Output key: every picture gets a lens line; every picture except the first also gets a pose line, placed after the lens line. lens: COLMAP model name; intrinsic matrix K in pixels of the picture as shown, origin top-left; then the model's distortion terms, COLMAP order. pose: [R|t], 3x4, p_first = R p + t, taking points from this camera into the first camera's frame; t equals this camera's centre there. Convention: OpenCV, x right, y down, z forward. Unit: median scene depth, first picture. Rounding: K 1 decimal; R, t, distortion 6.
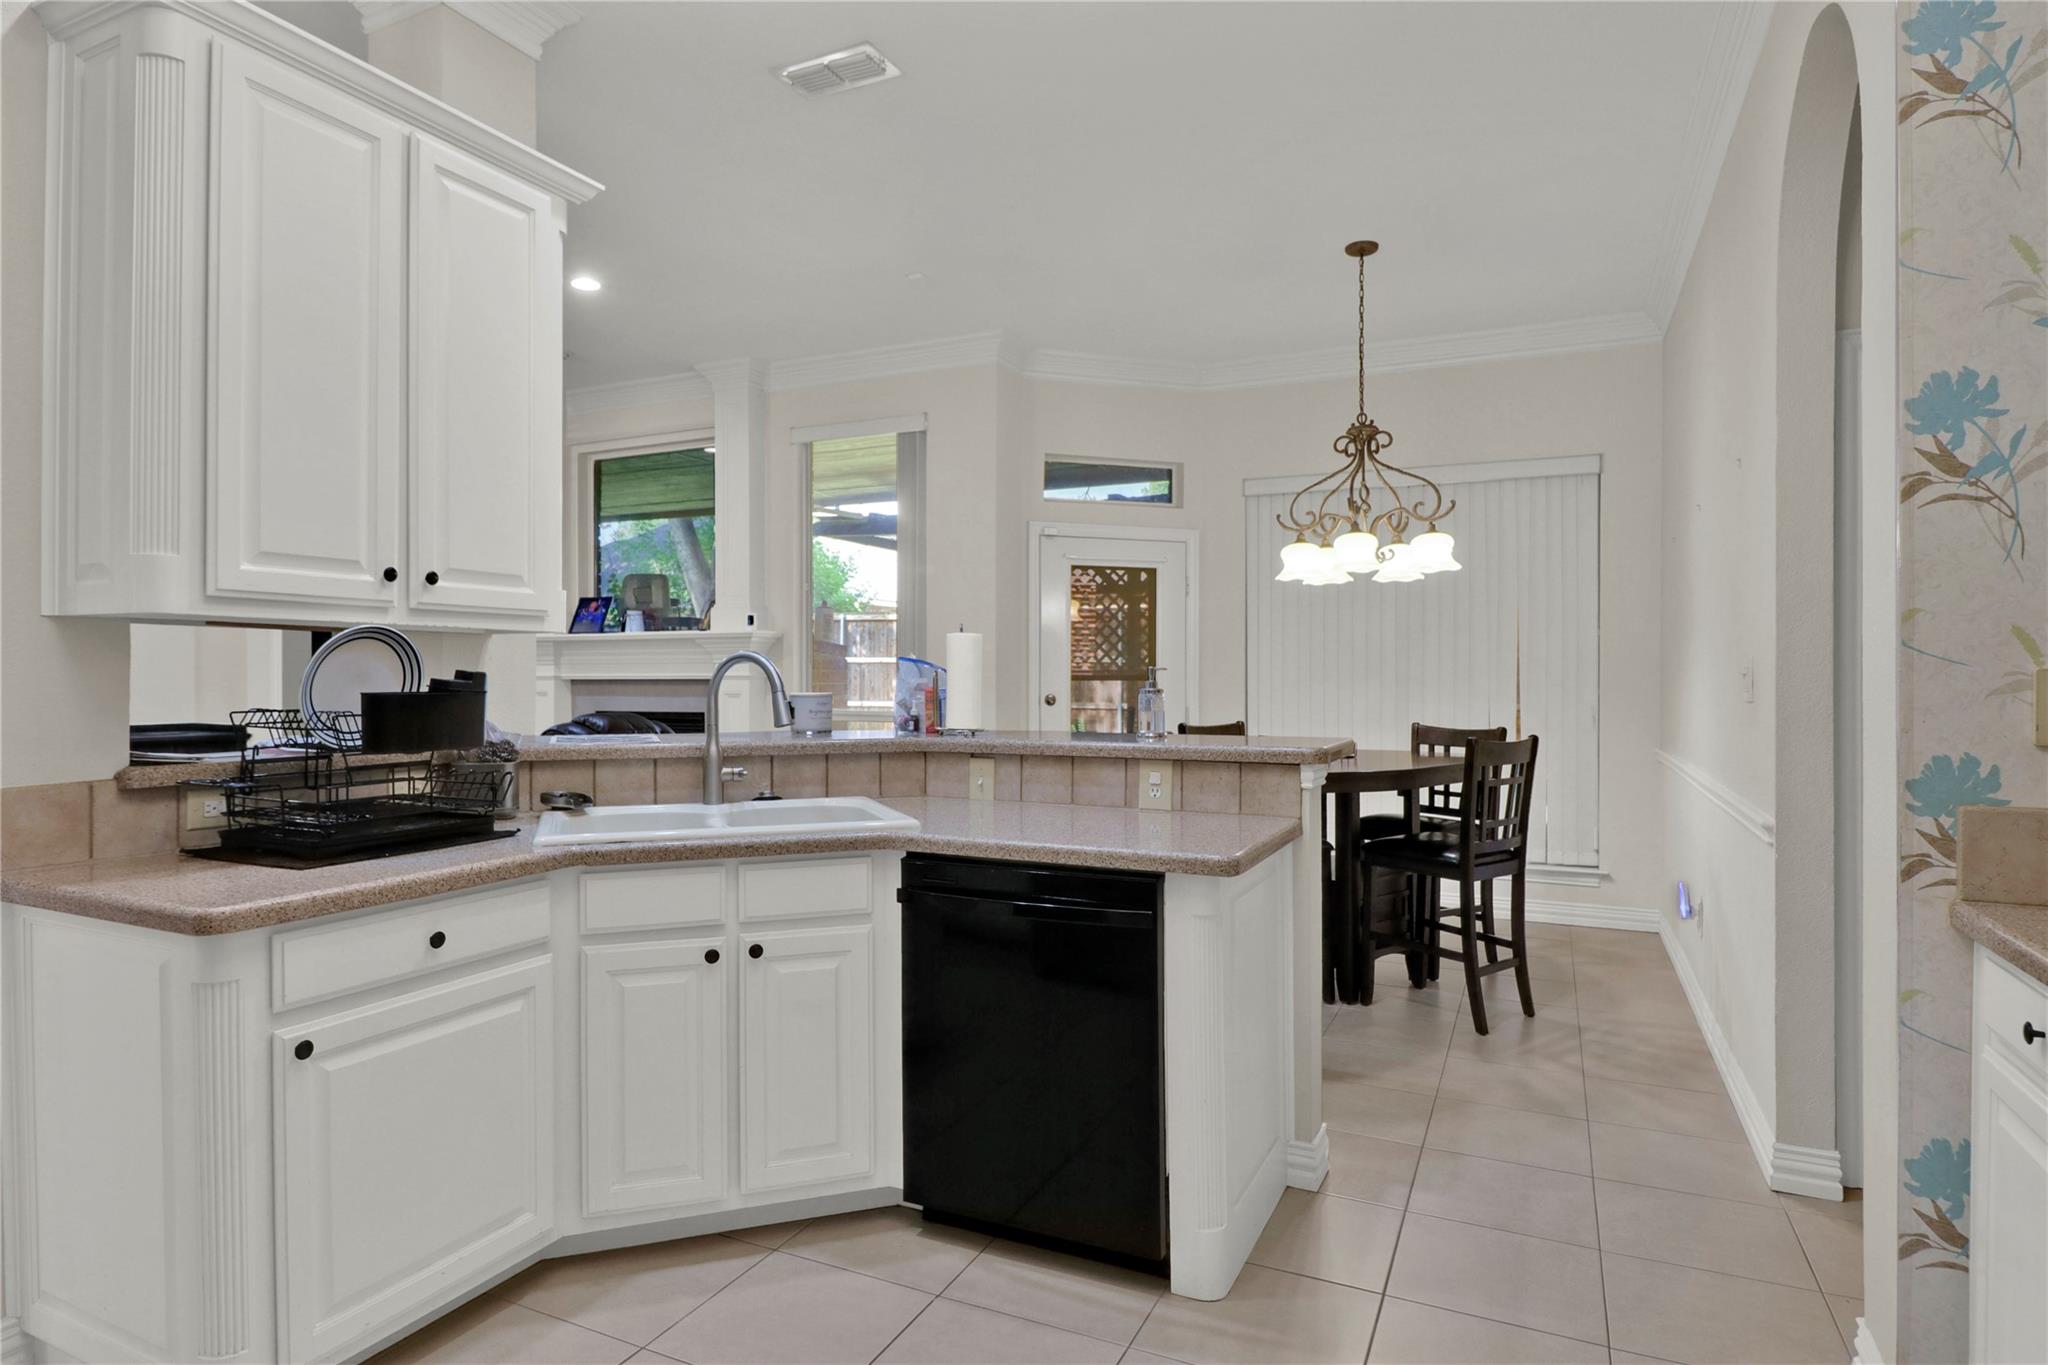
lens RADIAL K [[1119.0, 0, 1024.0], [0, 1119.0, 682.5], [0, 0, 1]] dist [-0.000261, -0.000035]
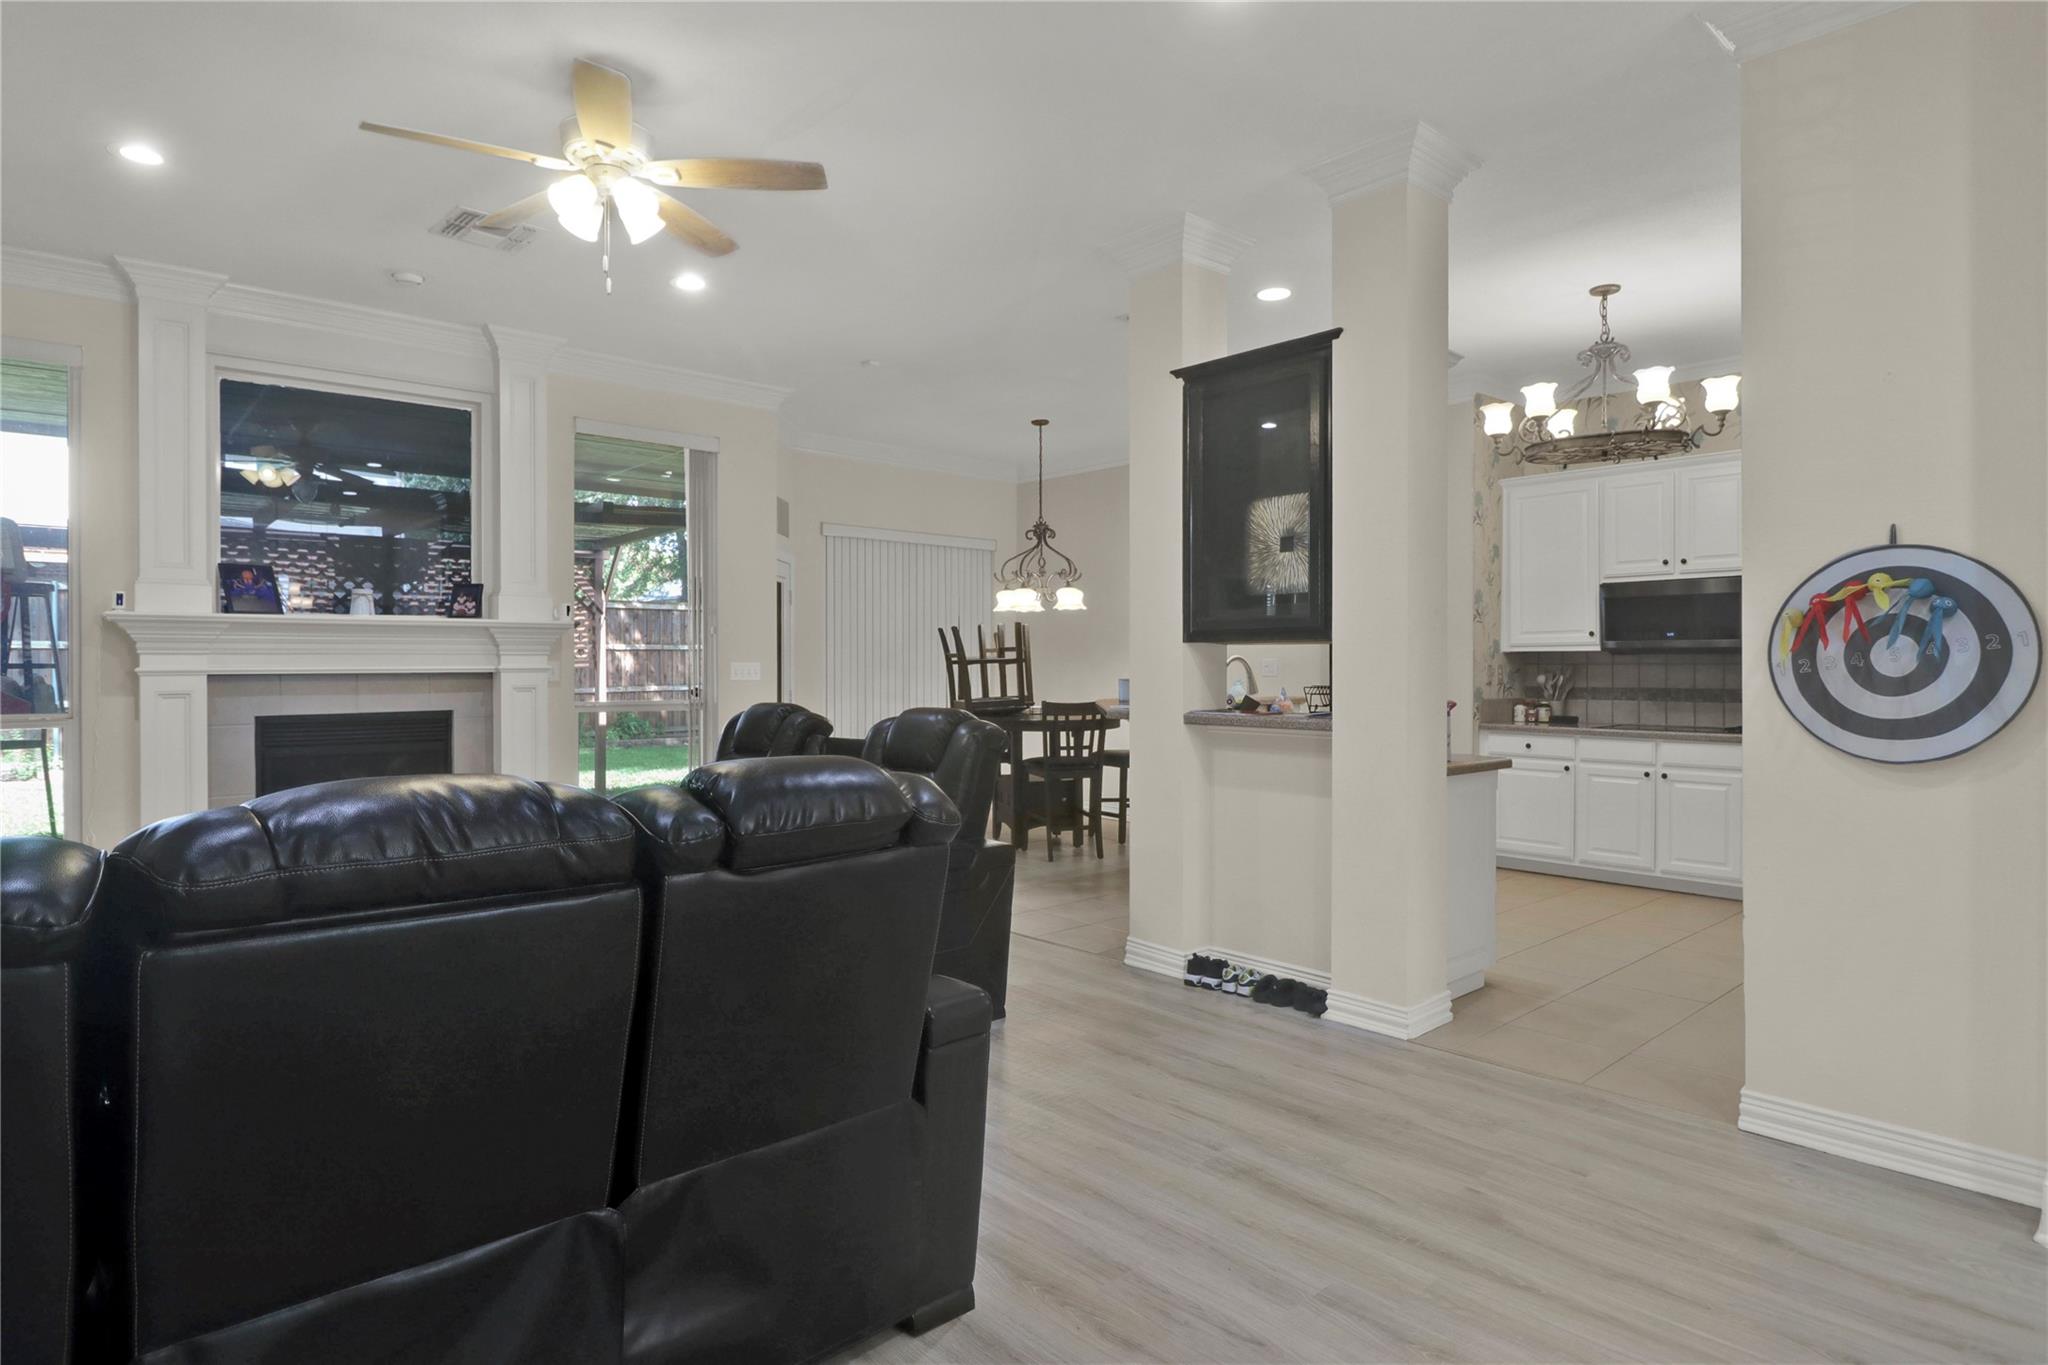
lens RADIAL K [[1119.0, 0, 1024.0], [0, 1119.0, 682.5], [0, 0, 1]] dist [-0.000261, -0.000035]
pose [[0.401263, -0.005373, 0.915947, -1.181740], [0.006154, 0.999976, 0.003169, 0.004864], [-0.915942, 0.004365, 0.401287, 0.316286]]
